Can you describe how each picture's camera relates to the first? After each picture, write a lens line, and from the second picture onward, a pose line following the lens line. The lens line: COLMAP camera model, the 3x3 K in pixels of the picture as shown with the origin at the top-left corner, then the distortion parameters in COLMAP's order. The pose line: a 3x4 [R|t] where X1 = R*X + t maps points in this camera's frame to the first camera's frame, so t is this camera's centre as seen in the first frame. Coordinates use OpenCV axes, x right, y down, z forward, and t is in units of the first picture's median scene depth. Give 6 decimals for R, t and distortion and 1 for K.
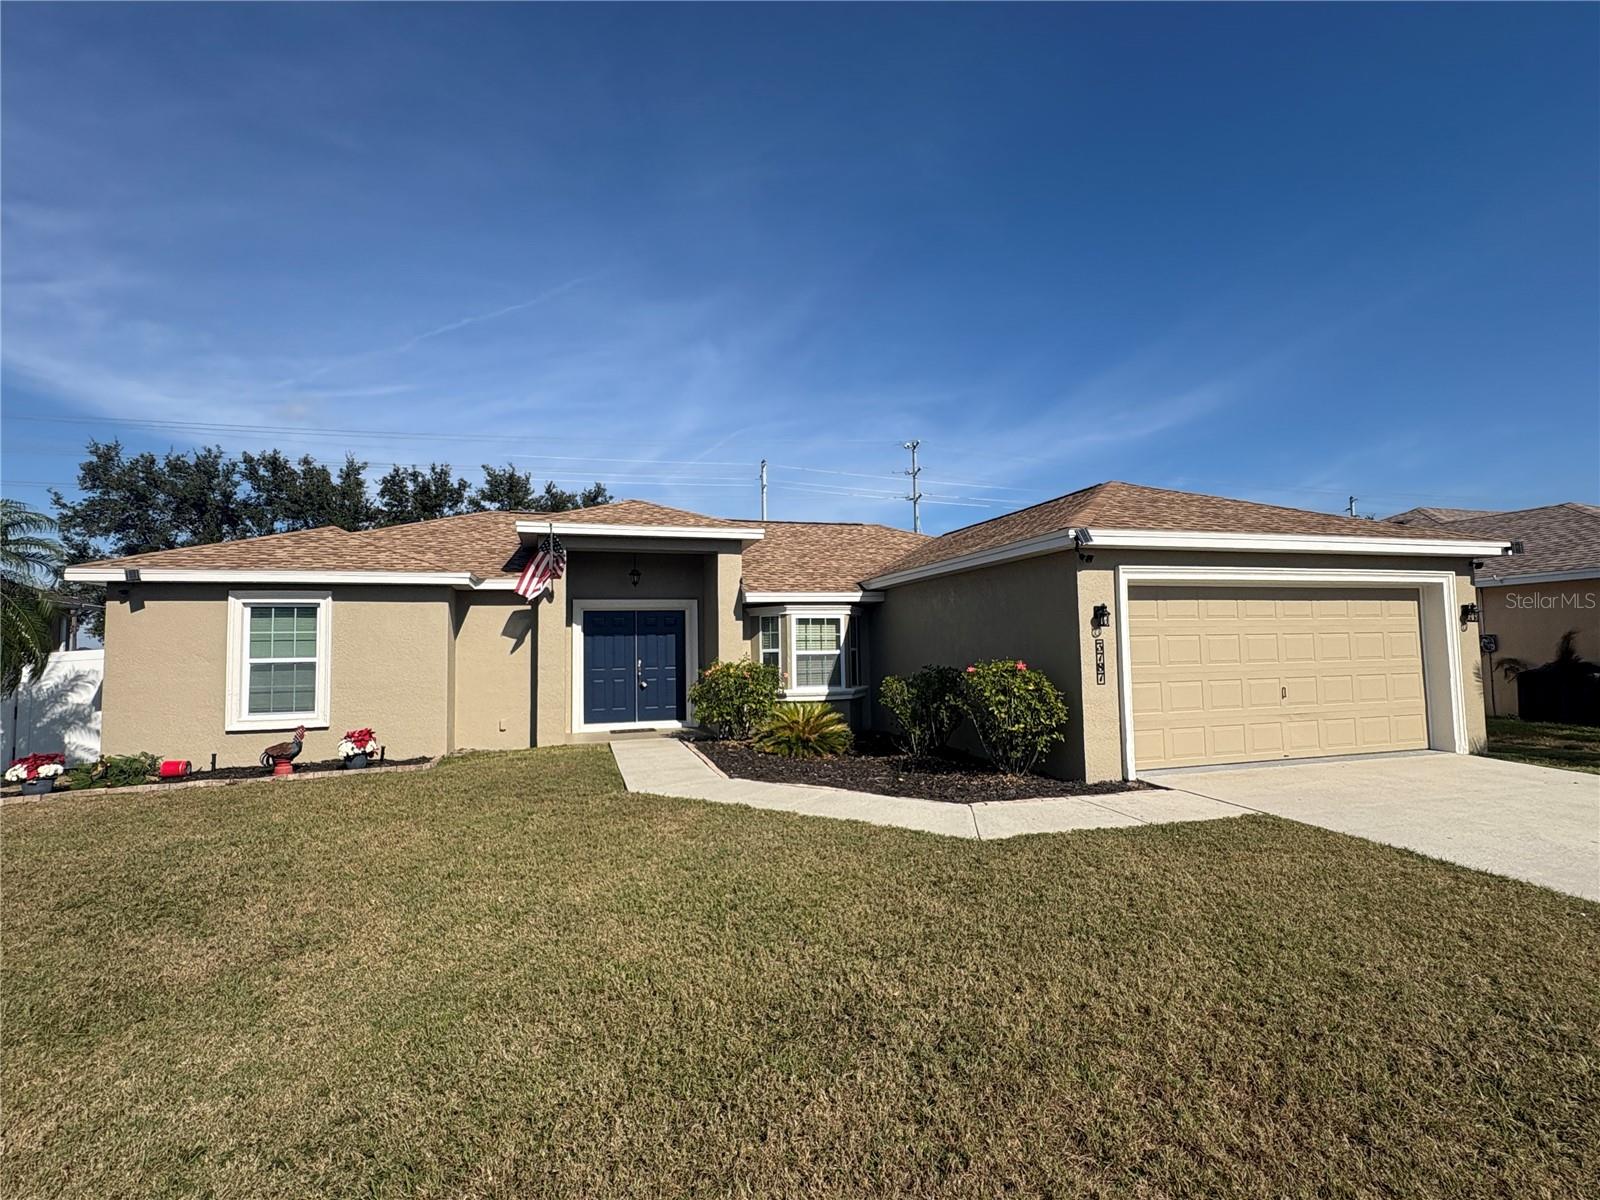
lens RADIAL K [[727.8, 0, 794.8], [0, 727.8, 595.3], [0, 0, 1]] dist [0.002068, 0.000290]
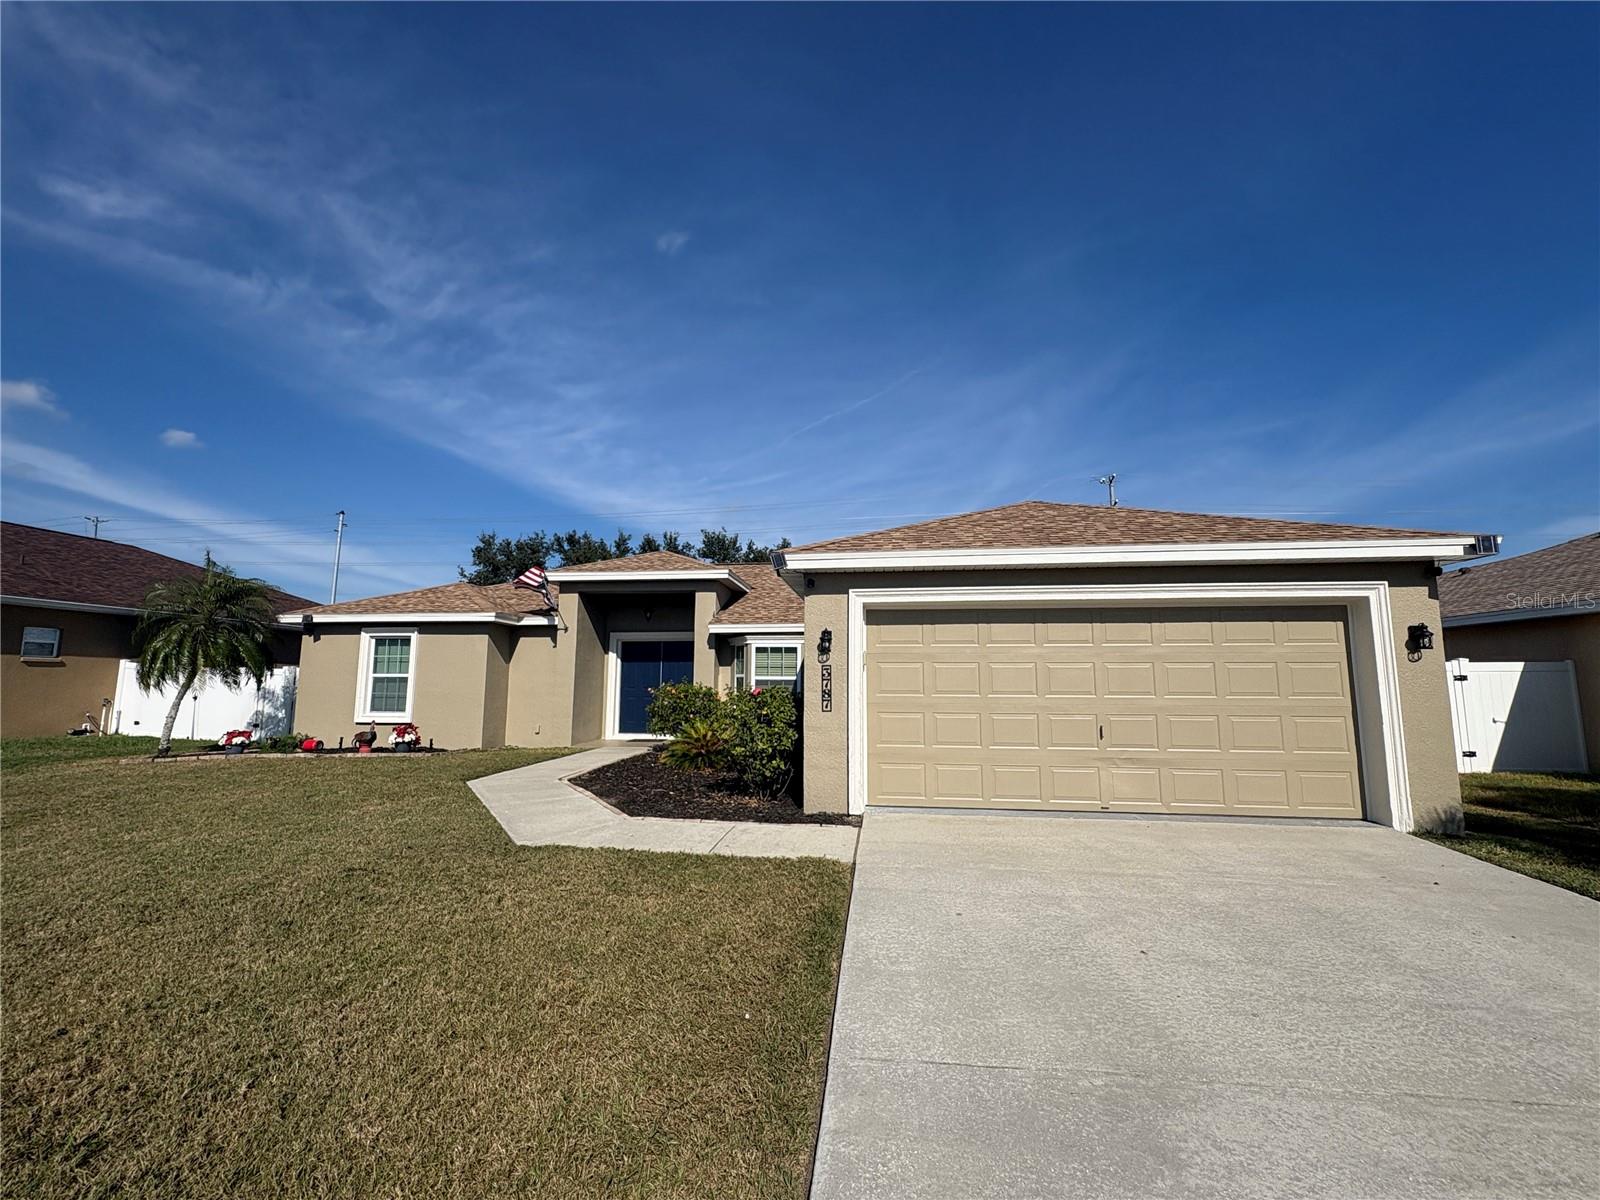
lens RADIAL K [[635.2, 0, 799.3], [0, 635.2, 601.2], [0, 0, 1]] dist [0.000904, 0.000516]
pose [[0.918716, -0.028860, -0.393862, 0.553961], [0.009660, 0.998670, -0.050643, 0.013472], [0.394800, 0.042722, 0.917773, 0.152135]]
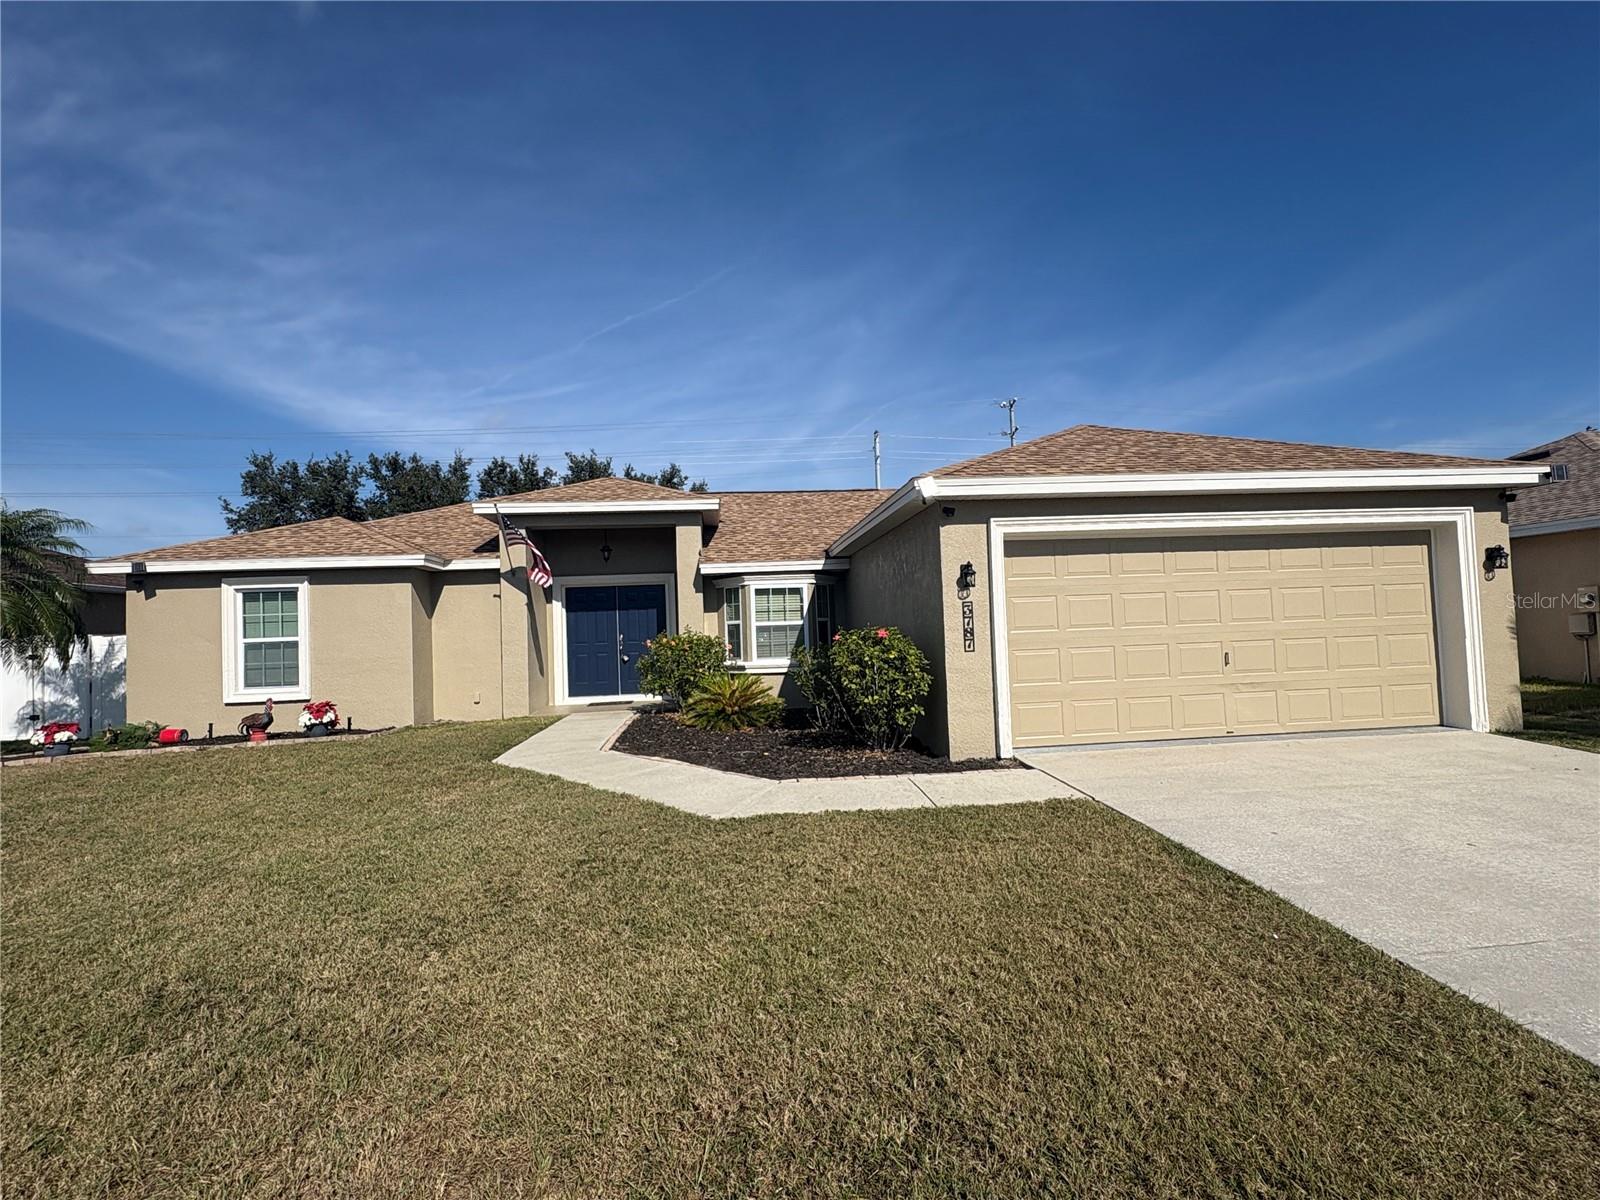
lens RADIAL K [[727.8, 0, 794.8], [0, 727.8, 595.3], [0, 0, 1]] dist [0.002068, 0.000290]
pose [[0.982340, -0.026979, -0.185149, 0.287773], [0.033514, 0.998918, 0.032254, 0.012749], [0.184079, -0.037889, 0.982181, 0.061818]]
